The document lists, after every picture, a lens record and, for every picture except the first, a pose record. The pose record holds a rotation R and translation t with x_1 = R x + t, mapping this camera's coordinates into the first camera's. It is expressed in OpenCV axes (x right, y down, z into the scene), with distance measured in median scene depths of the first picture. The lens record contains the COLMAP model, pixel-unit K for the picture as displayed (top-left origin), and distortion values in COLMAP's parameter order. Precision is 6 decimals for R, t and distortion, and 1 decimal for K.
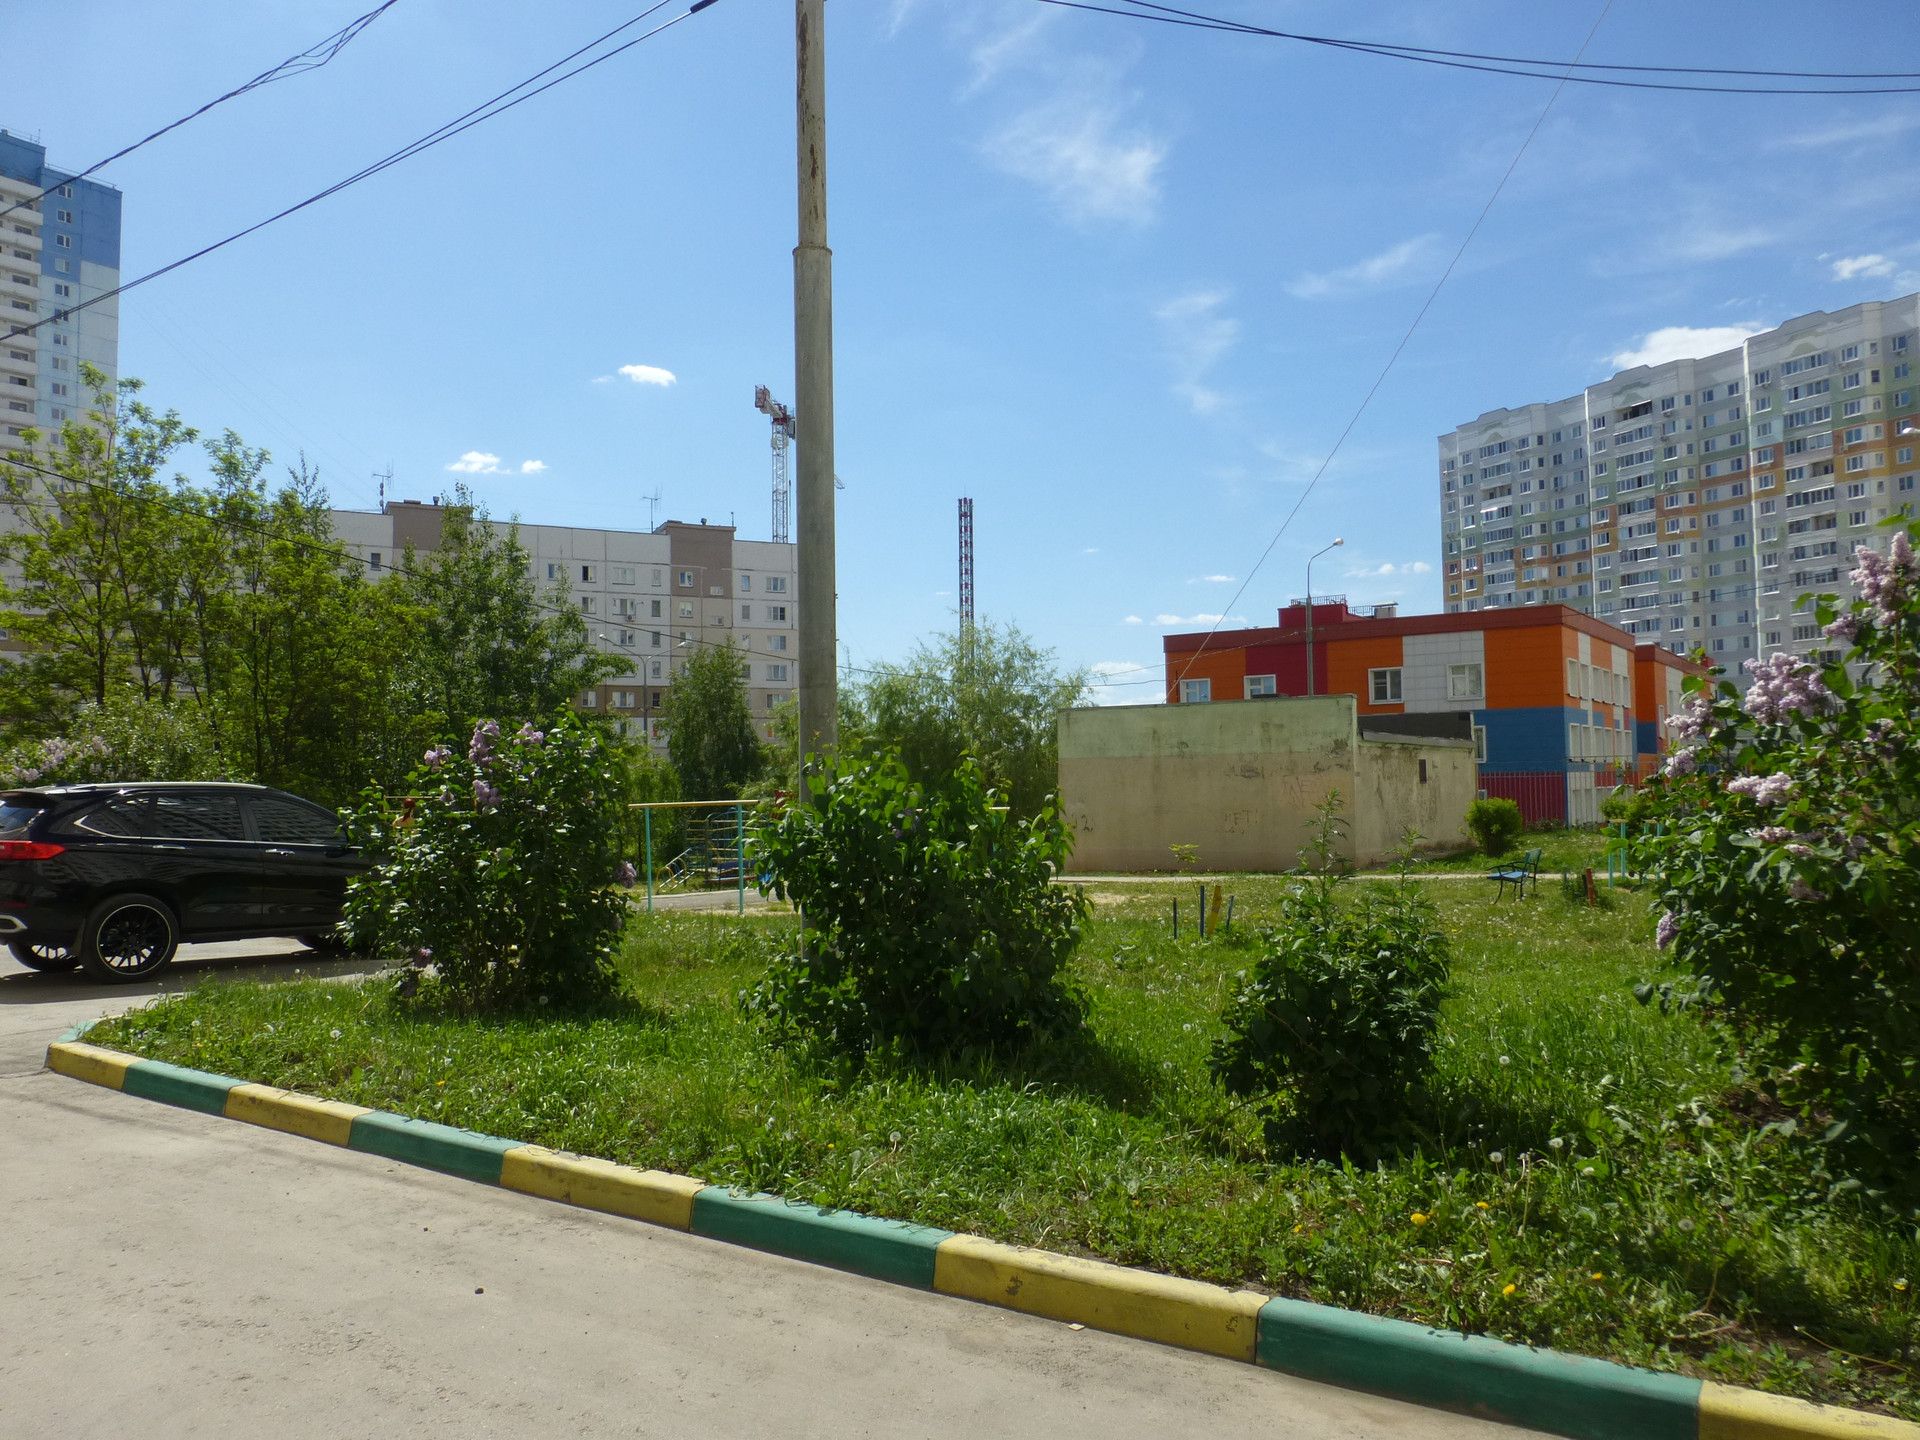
lens RADIAL K [[1404.9, 0, 968.5], [0, 1404.9, 718.5], [0, 0, 1]] dist [-0.019742, 0.011566]
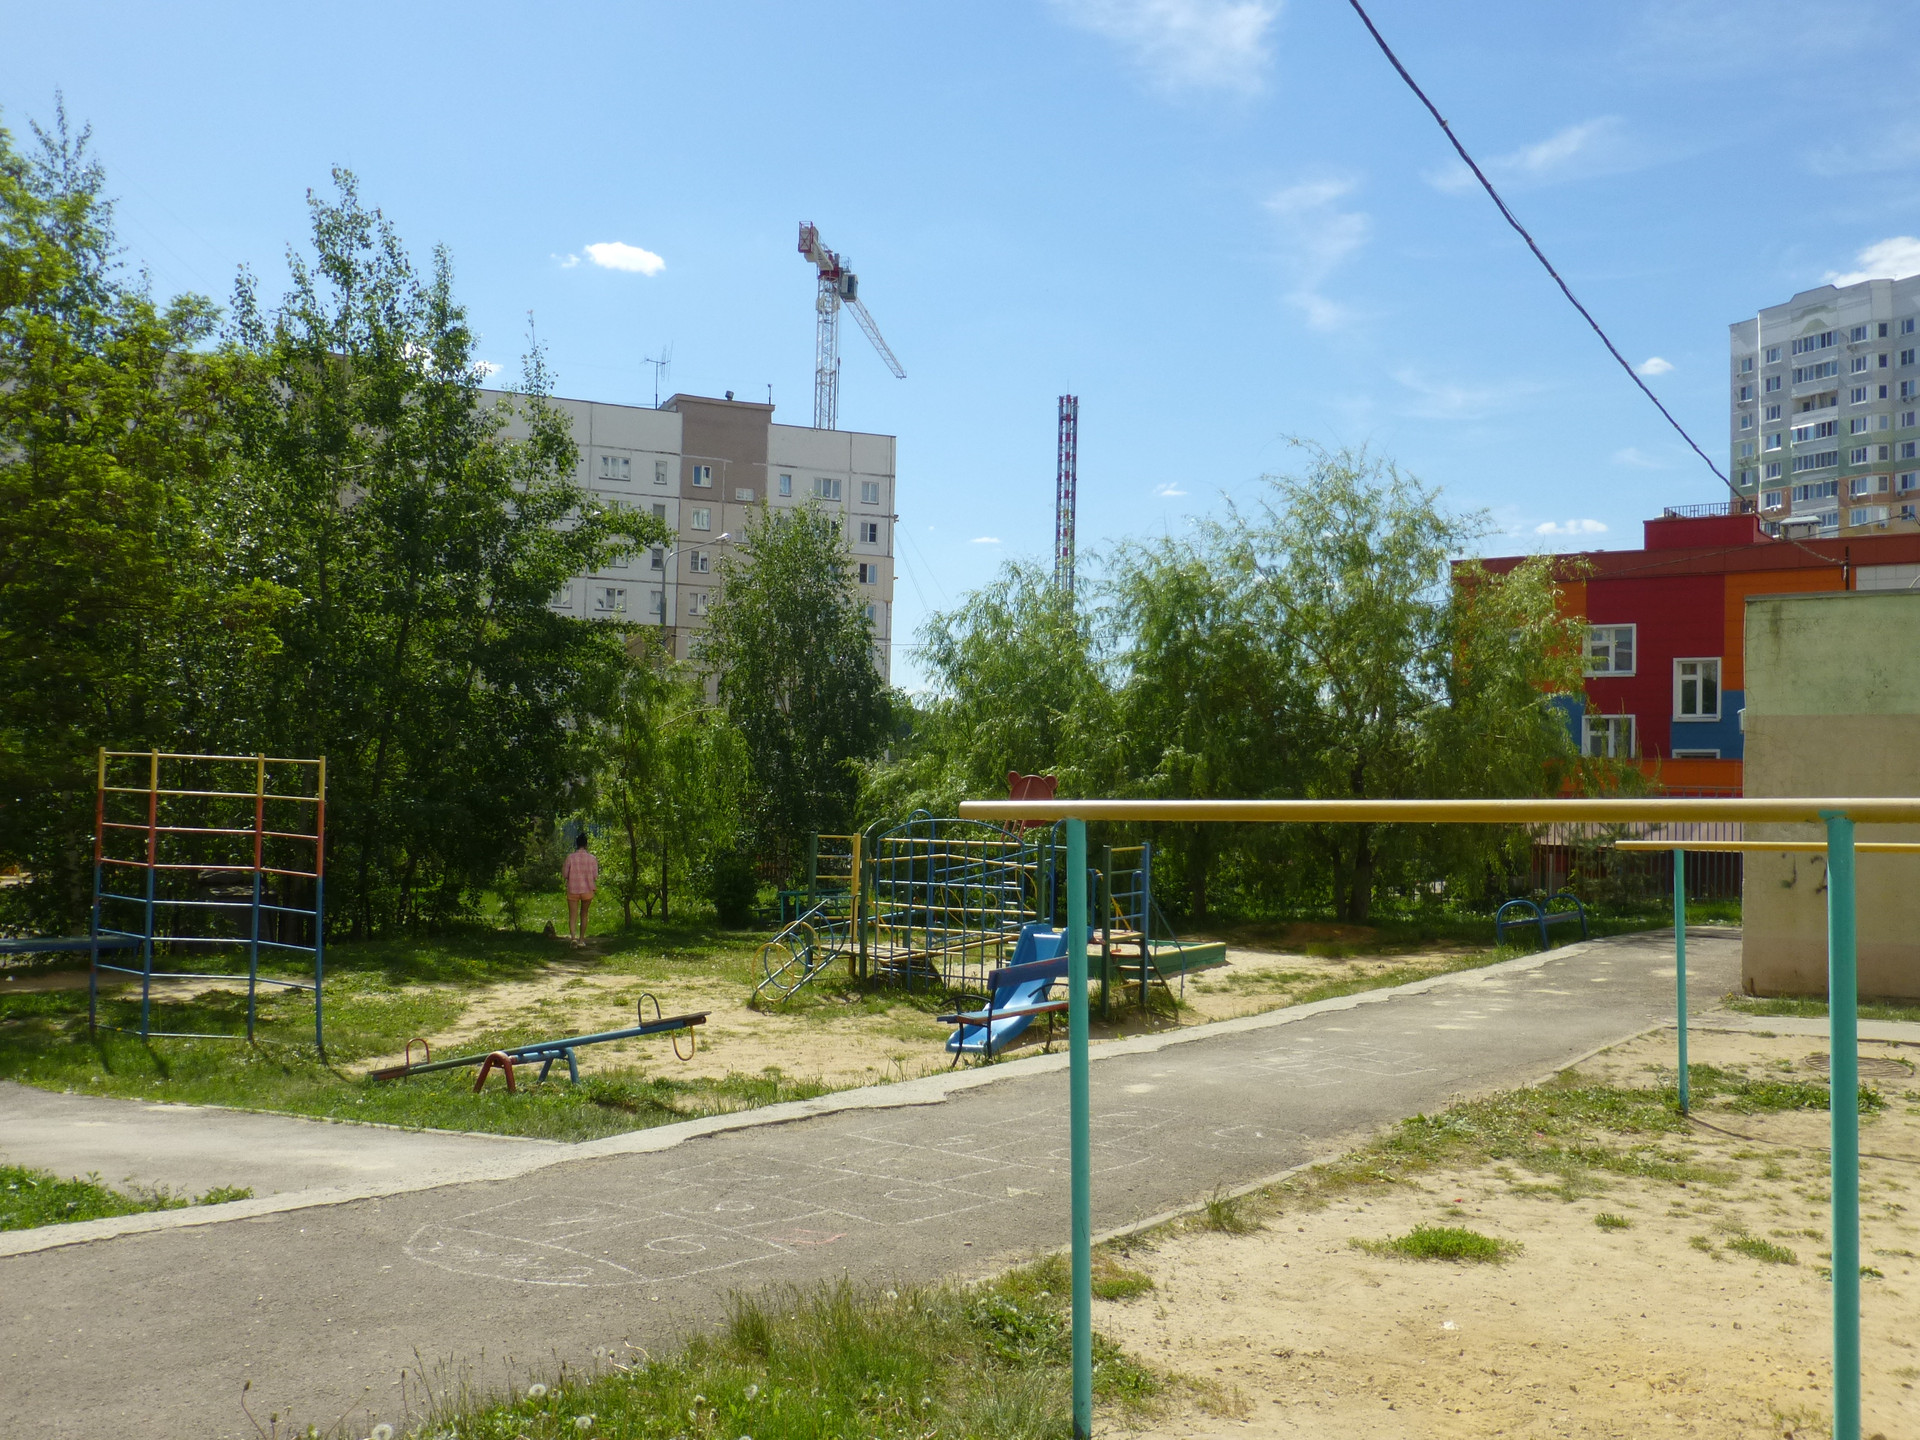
lens RADIAL K [[1759.4, 0, 964.5], [0, 1759.4, 712.9], [0, 0, 1]] dist [-0.028775, 0.000000]
pose [[0.998914, 0.033434, -0.032442, -0.029140], [-0.033169, 0.999412, 0.008679, 0.006032], [0.032713, -0.007594, 0.999436, 0.095356]]
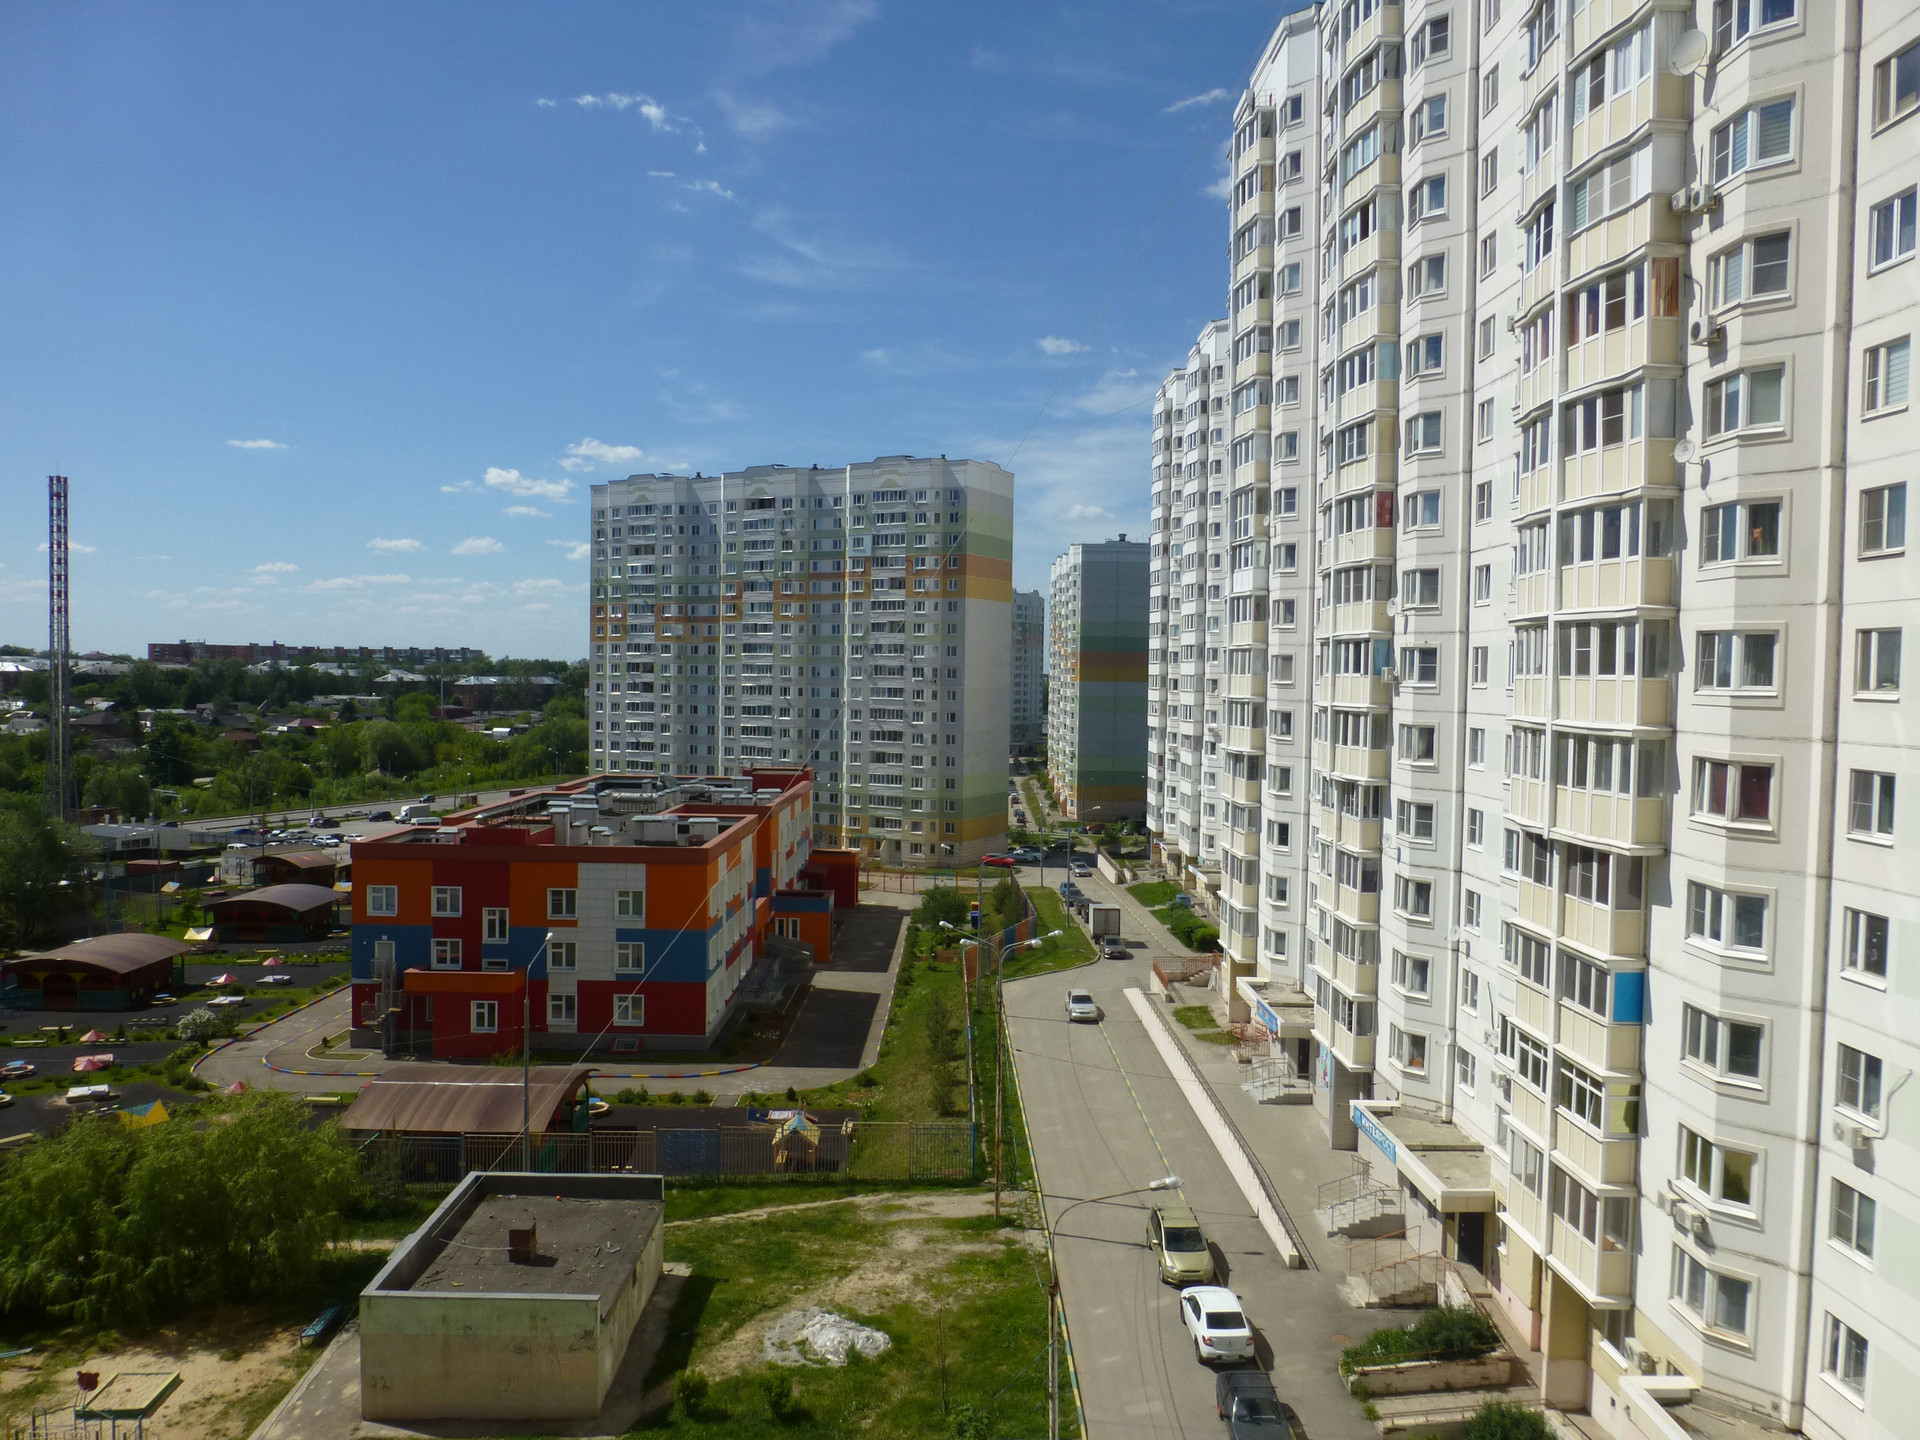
lens RADIAL K [[1404.9, 0, 958.8], [0, 1404.9, 723.2], [0, 0, 1]] dist [-0.019742, 0.011566]
pose [[0.825230, 0.005888, 0.564767, -0.040337], [-0.052592, 0.996402, 0.066459, -0.124918], [-0.562344, -0.084546, 0.822570, -0.057144]]
